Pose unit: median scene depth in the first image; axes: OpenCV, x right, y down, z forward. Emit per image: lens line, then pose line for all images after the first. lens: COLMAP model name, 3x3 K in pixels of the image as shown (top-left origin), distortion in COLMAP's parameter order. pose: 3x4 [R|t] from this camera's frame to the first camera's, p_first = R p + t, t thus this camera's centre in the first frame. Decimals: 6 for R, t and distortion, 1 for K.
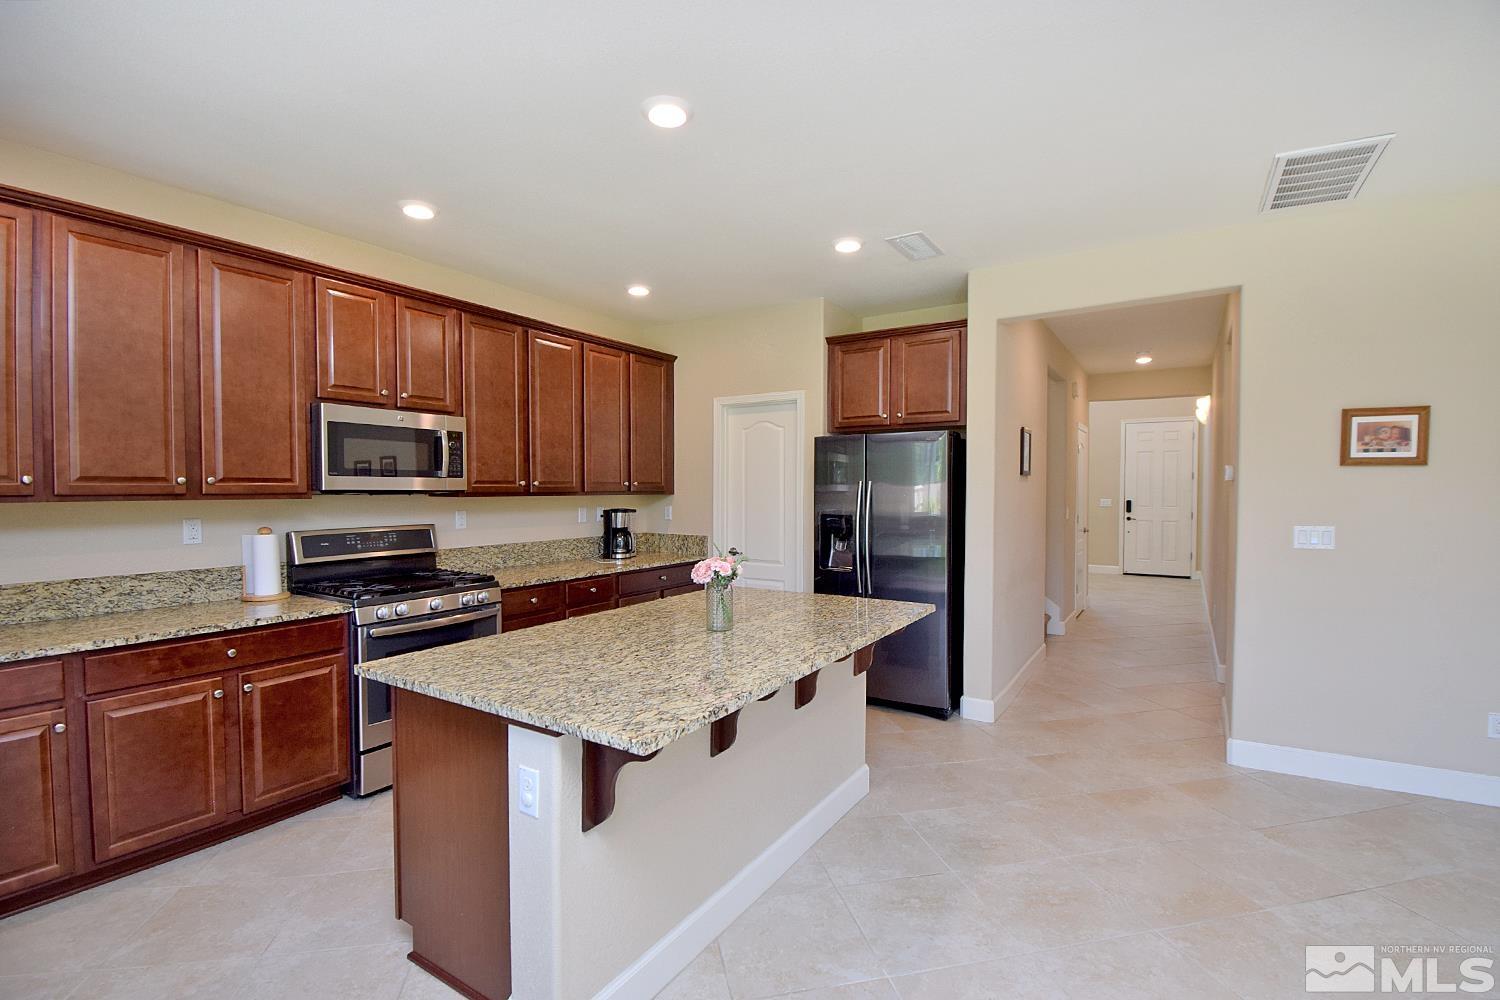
lens RADIAL K [[664.2, 0, 745.8], [0, 664.2, 502.7], [0, 0, 1]] dist [0.019742, -0.024302]
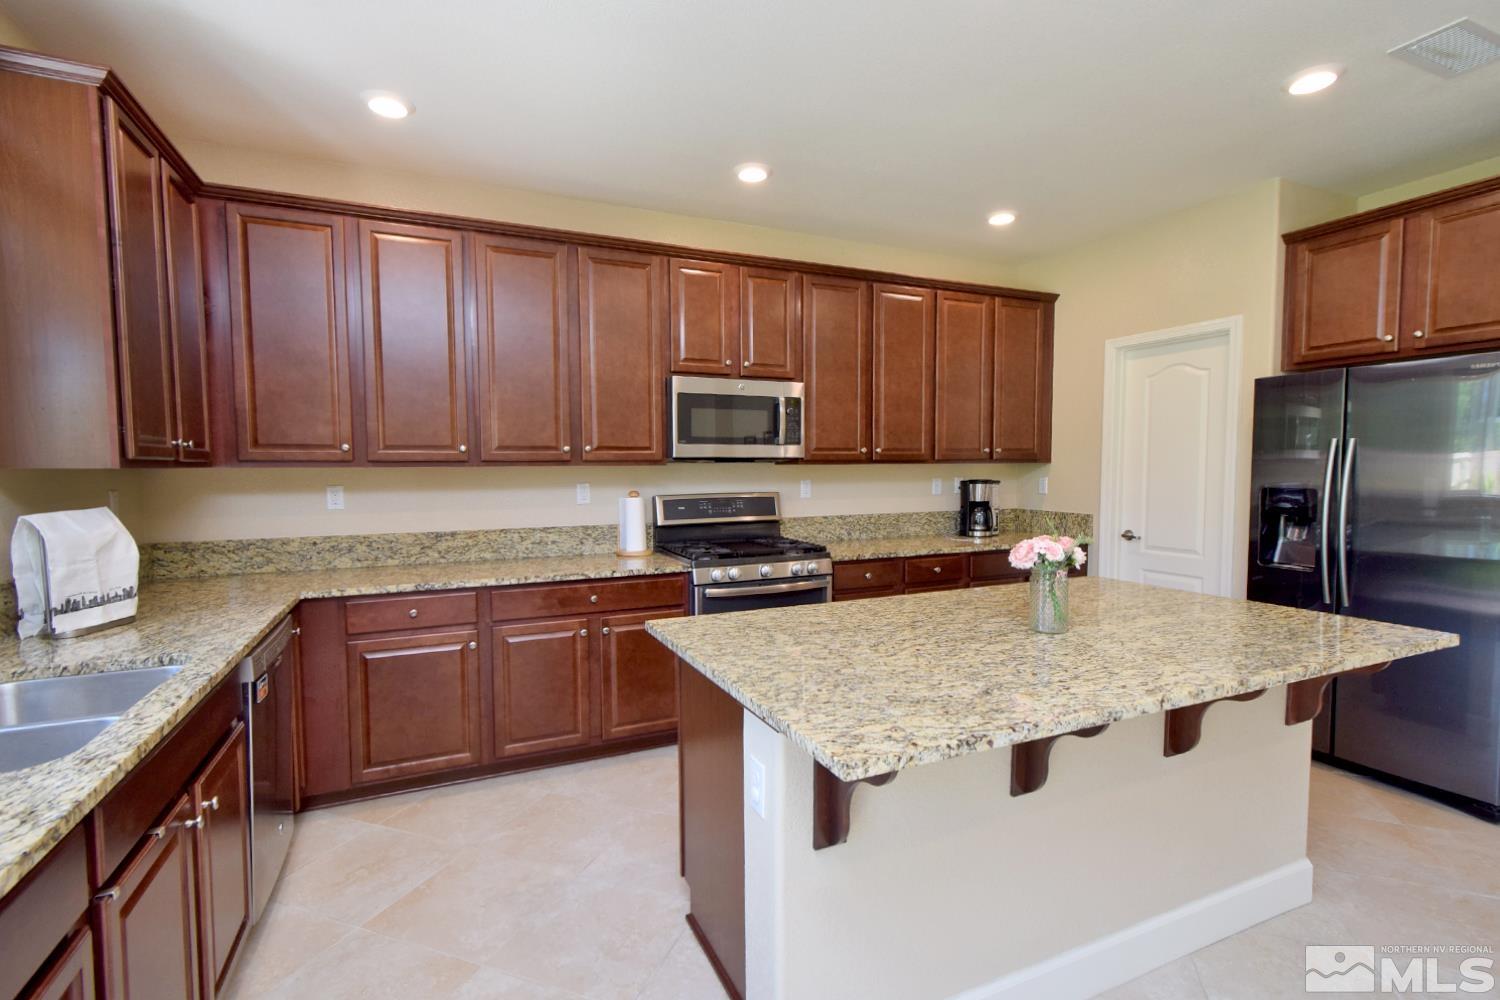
lens RADIAL K [[694.3, 0, 750.6], [0, 694.3, 502.9], [0, 0, 1]] dist [0.001660, 0.001427]
pose [[0.842533, 0.023862, -0.538116, 0.075380], [-0.005417, 0.999343, 0.035833, 0.013712], [0.538618, -0.027276, 0.842109, 0.118047]]
